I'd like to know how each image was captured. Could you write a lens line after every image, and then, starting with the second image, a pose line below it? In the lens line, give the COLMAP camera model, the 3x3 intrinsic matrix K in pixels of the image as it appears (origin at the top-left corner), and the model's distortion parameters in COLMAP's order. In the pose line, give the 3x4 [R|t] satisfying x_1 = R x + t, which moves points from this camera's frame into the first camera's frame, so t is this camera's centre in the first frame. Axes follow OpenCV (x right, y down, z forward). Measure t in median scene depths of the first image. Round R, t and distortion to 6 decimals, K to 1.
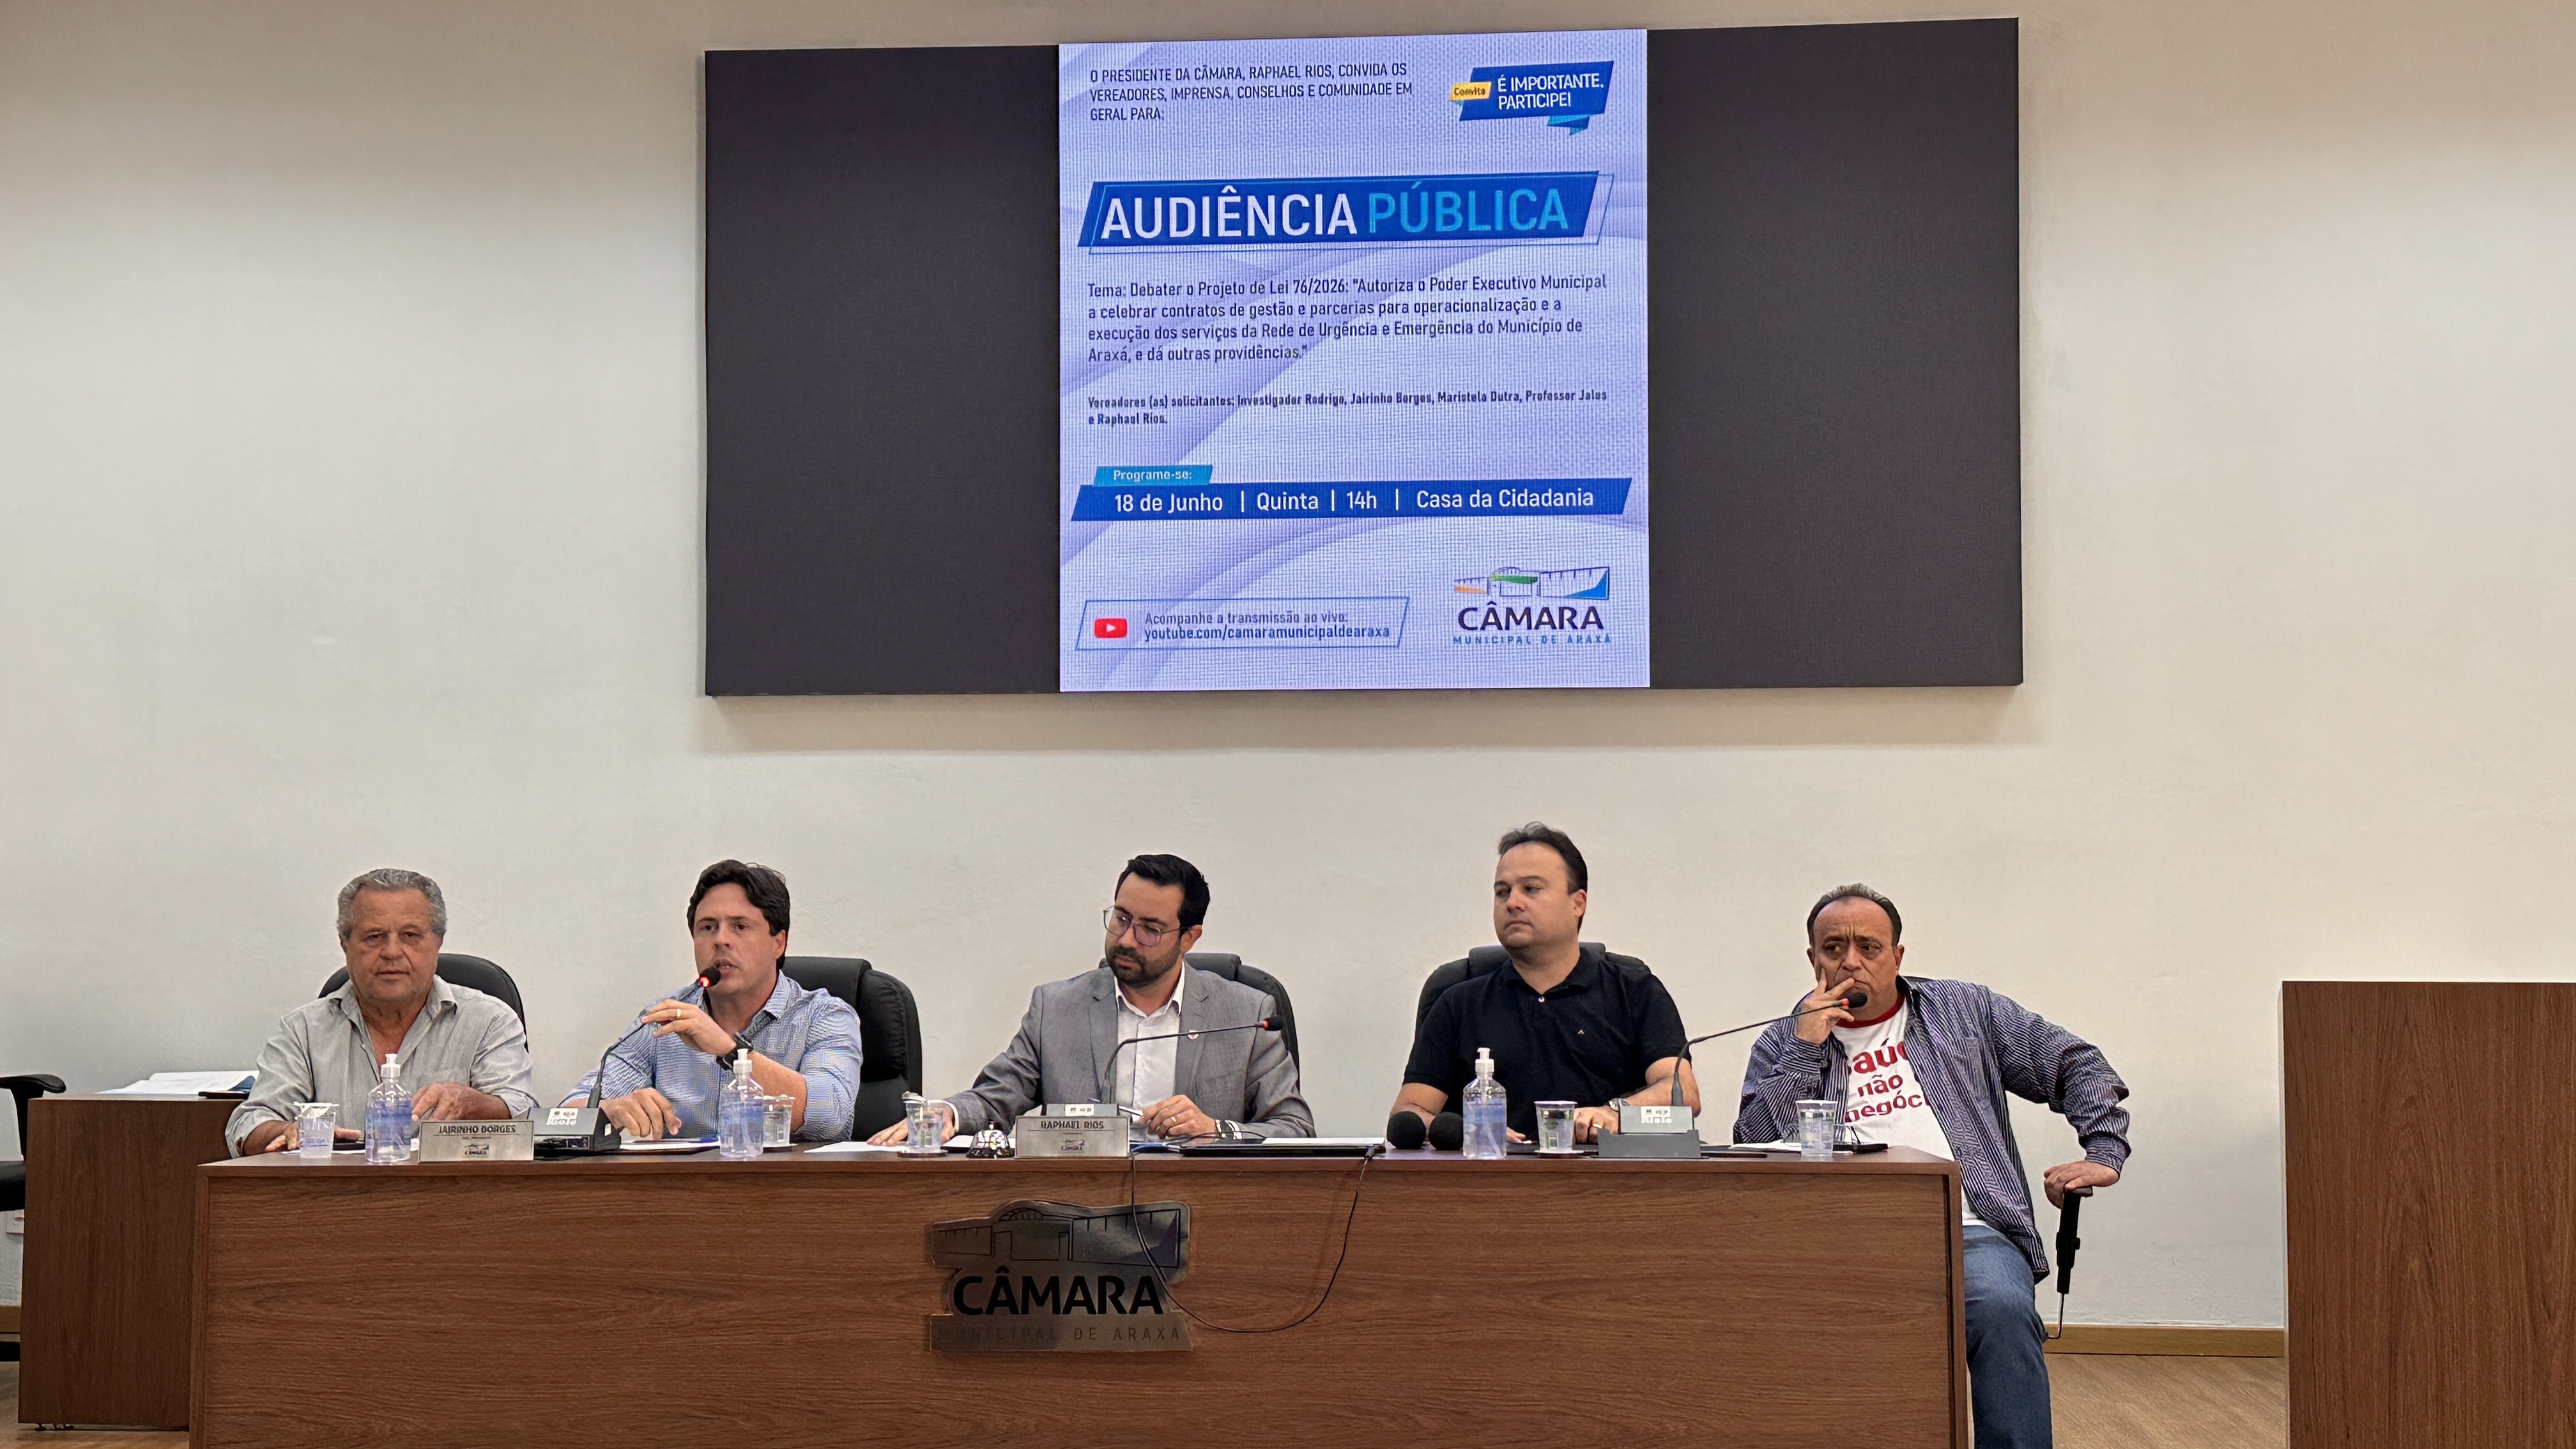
lens RADIAL K [[3046.1, 0, 1299.9], [0, 3046.1, 736.1], [0, 0, 1]] dist [0.210080, -0.377192]
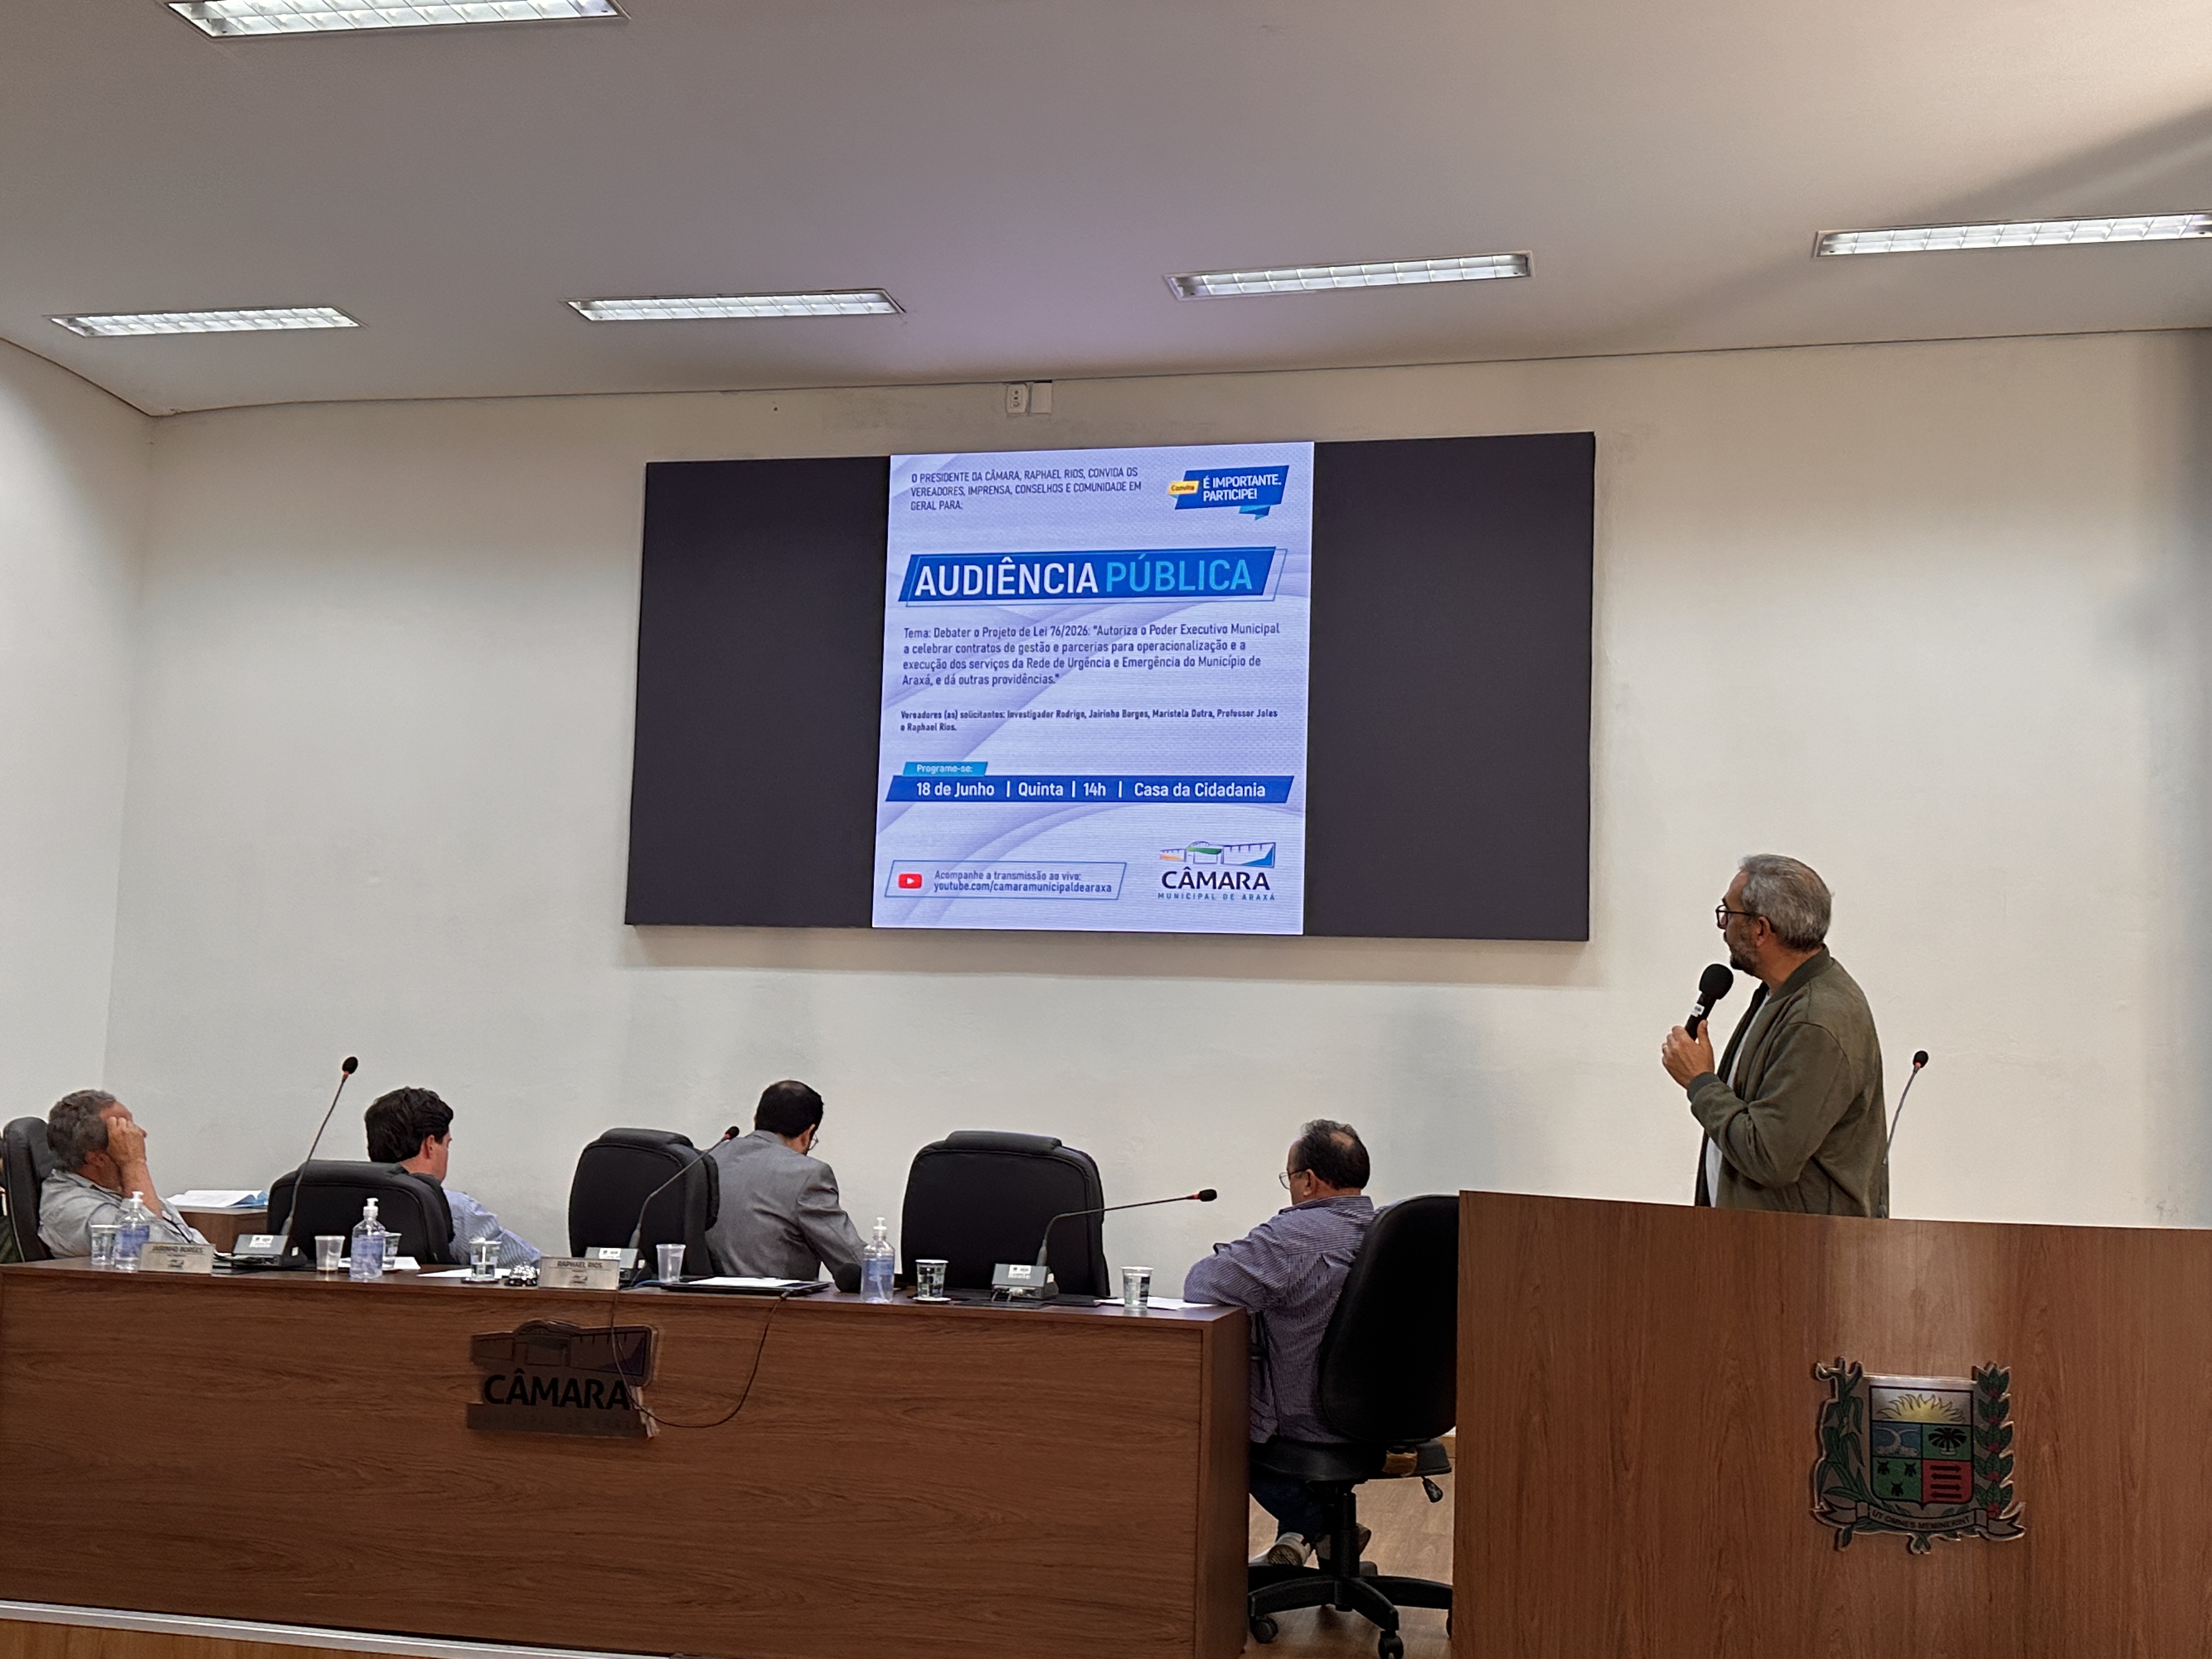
lens RADIAL K [[2306.0, 0, 1106.0], [0, 2306.0, 829.5], [0, 0, 1]] dist [0.204687, -0.388915]
pose [[0.987194, 0.016885, -0.158630, 0.186822], [-0.024318, 0.998689, -0.045033, -0.014383], [0.157661, 0.048314, 0.986311, 0.003693]]
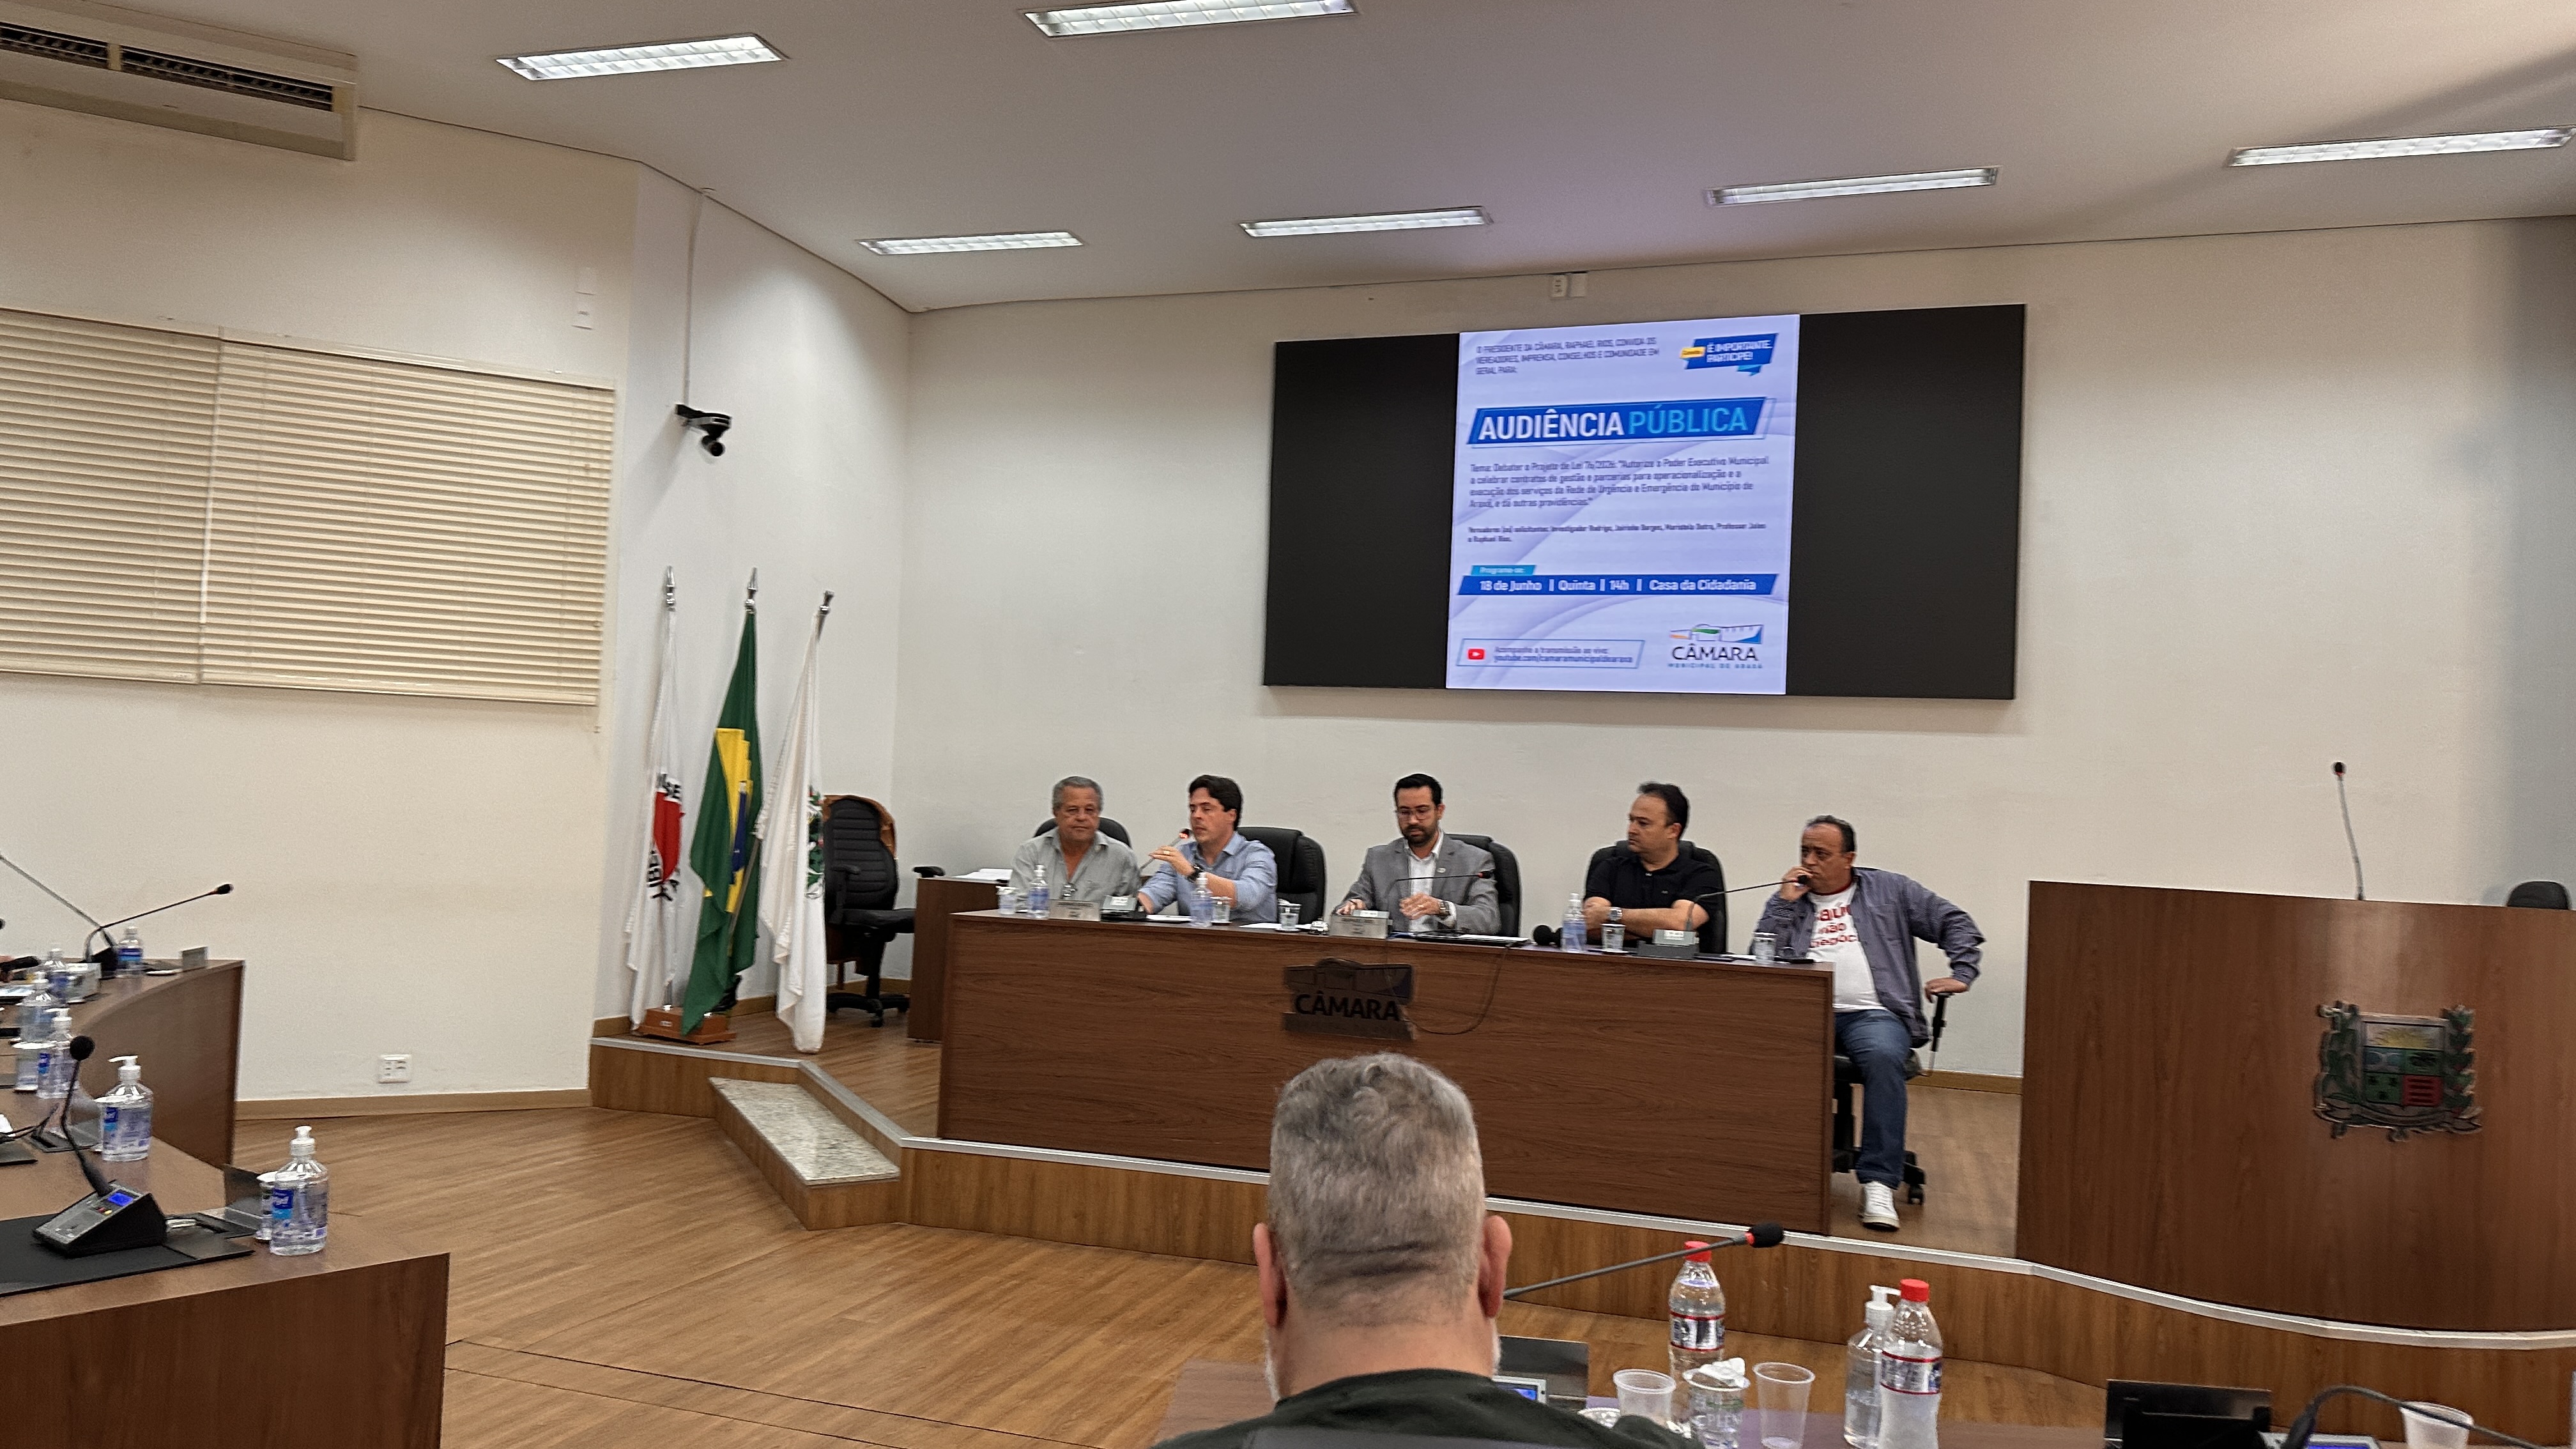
lens RADIAL K [[1786.0, 0, 1294.3], [0, 1786.0, 730.9], [0, 0, 1]] dist [0.202157, -0.329263]
pose [[0.970283, 0.032433, -0.239789, 0.091268], [-0.028052, 0.999372, 0.021661, -0.009883], [0.240340, -0.014291, 0.970583, -0.064640]]
